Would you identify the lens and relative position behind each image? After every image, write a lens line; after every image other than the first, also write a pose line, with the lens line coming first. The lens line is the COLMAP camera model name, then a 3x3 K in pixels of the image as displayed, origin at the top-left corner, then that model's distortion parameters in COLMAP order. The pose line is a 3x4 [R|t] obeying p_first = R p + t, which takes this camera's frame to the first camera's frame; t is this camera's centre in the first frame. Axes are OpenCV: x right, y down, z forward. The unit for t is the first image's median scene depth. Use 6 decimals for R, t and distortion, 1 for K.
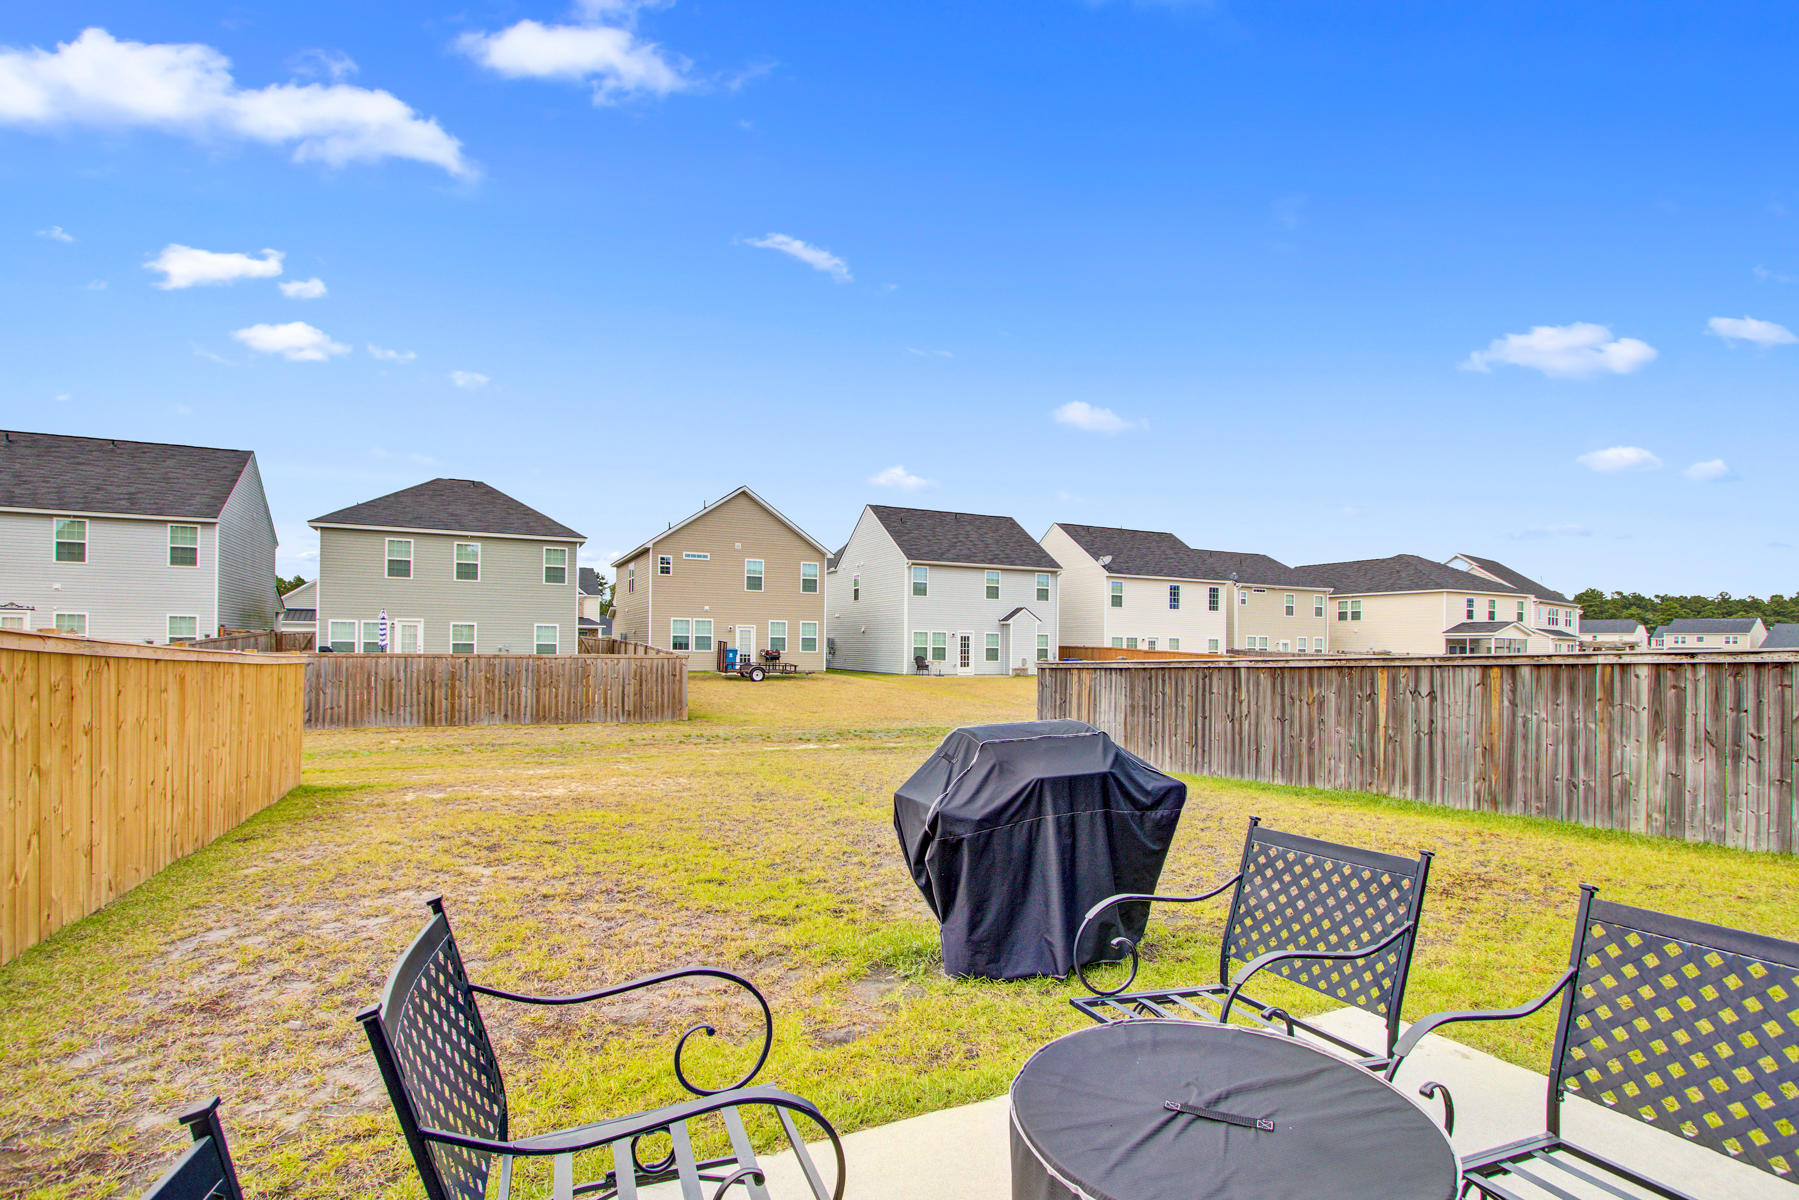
lens RADIAL K [[809.9, 0, 967.2], [0, 809.9, 638.9], [0, 0, 1]] dist [-0.002498, -0.000344]
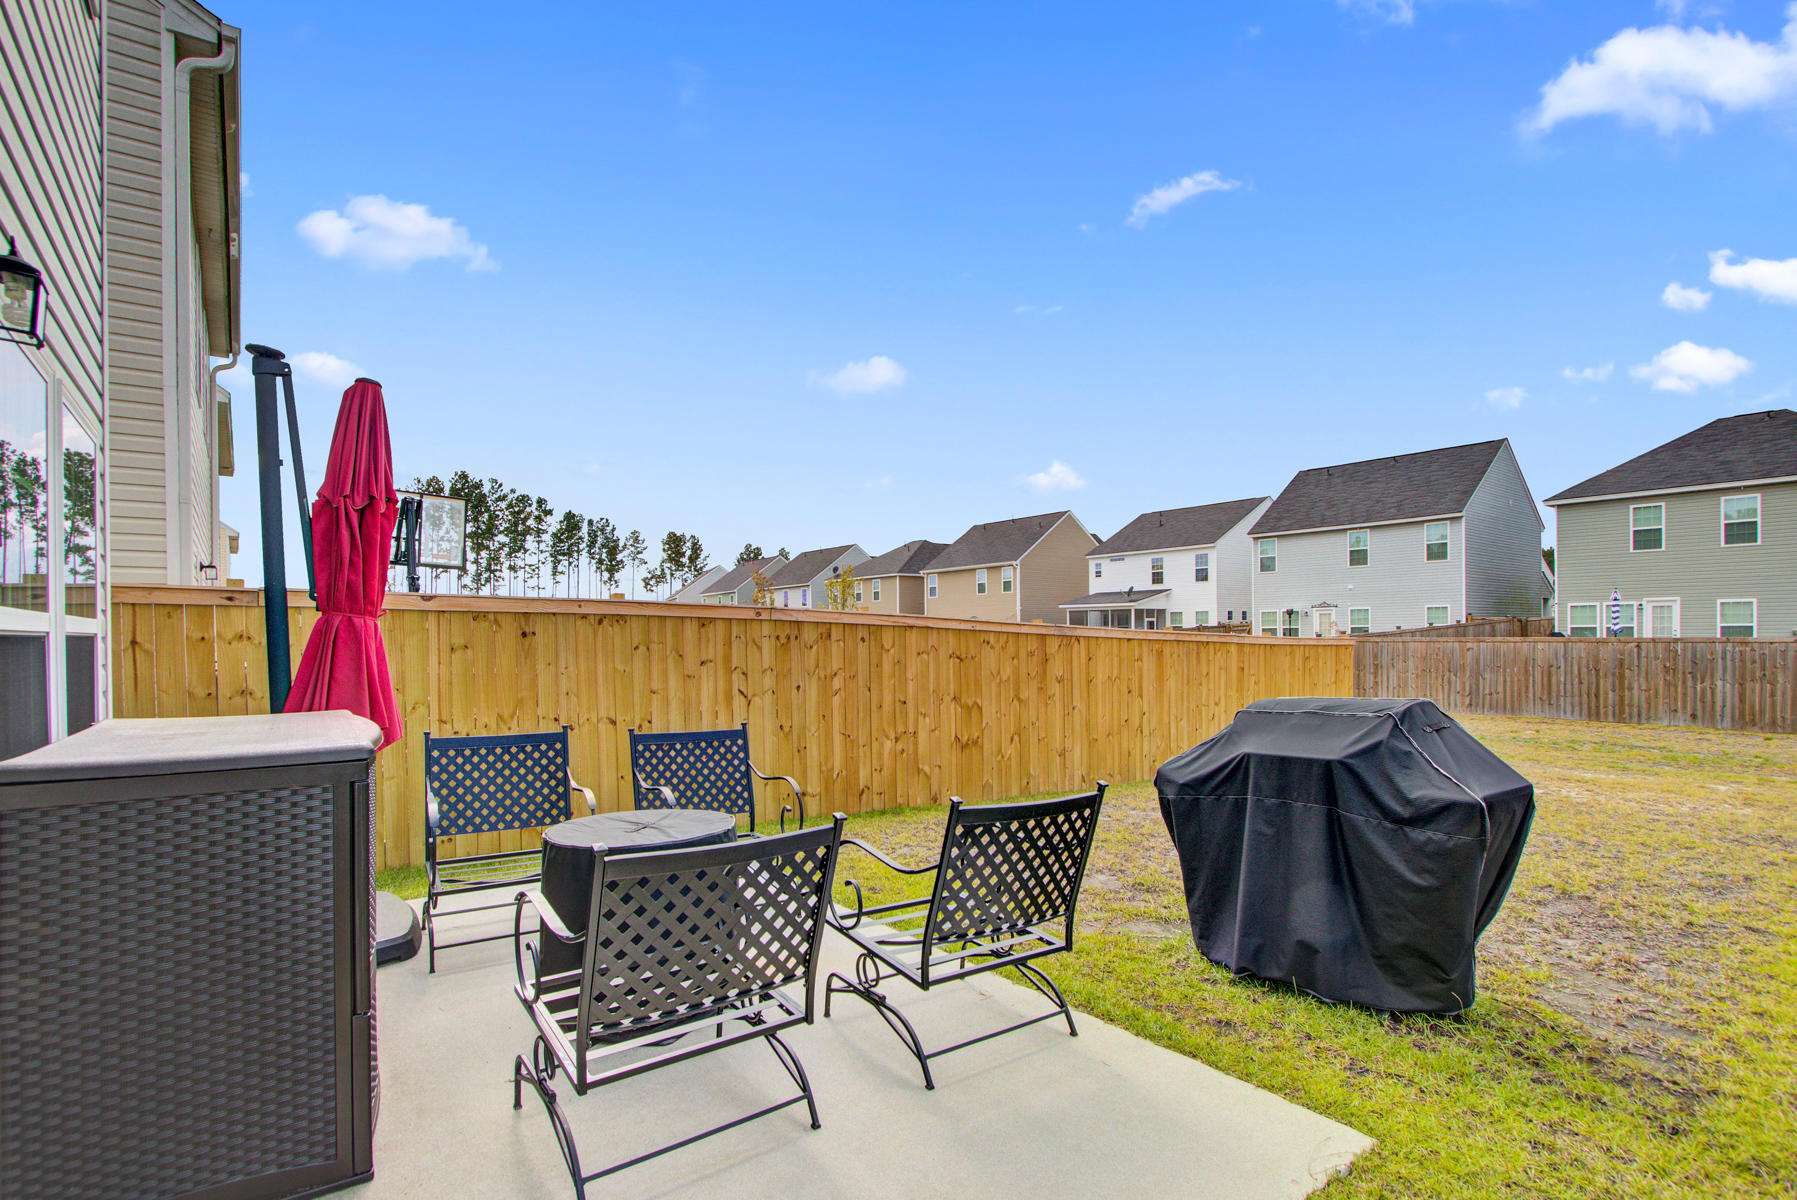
lens RADIAL K [[905.6, 0, 890.6], [0, 905.6, 649.5], [0, 0, 1]] dist [-0.007474, -0.000909]
pose [[0.204627, 0.002884, -0.978836, 0.129817], [0.023166, 0.999701, 0.007789, 0.005541], [0.978566, -0.024269, 0.204499, 0.055704]]
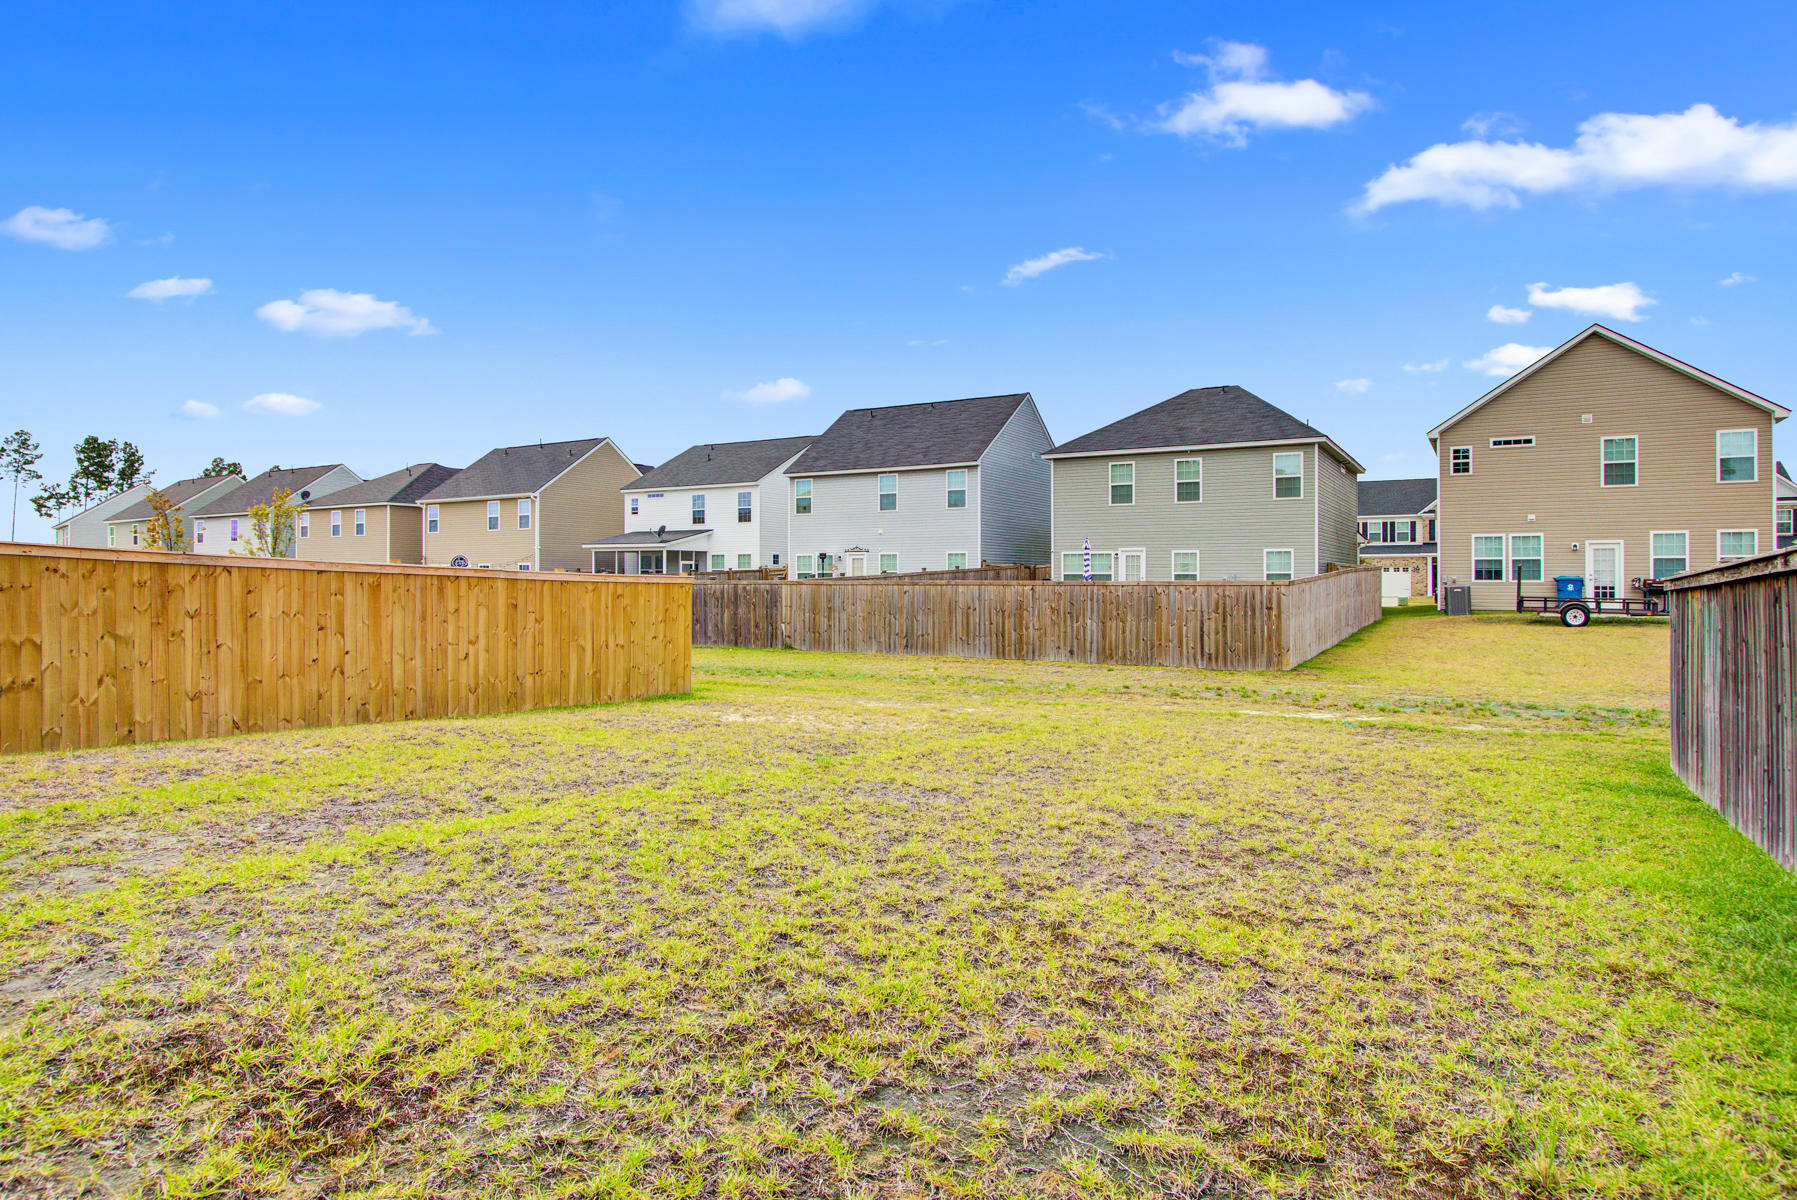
lens RADIAL K [[1032.3, 0, 868.7], [0, 1032.3, 591.9], [0, 0, 1]] dist [-0.004348, -0.000116]
pose [[0.567262, -0.002007, -0.823535, 0.228855], [0.018604, 0.999773, 0.010379, 0.014843], [0.823327, -0.021208, 0.567171, 0.187850]]
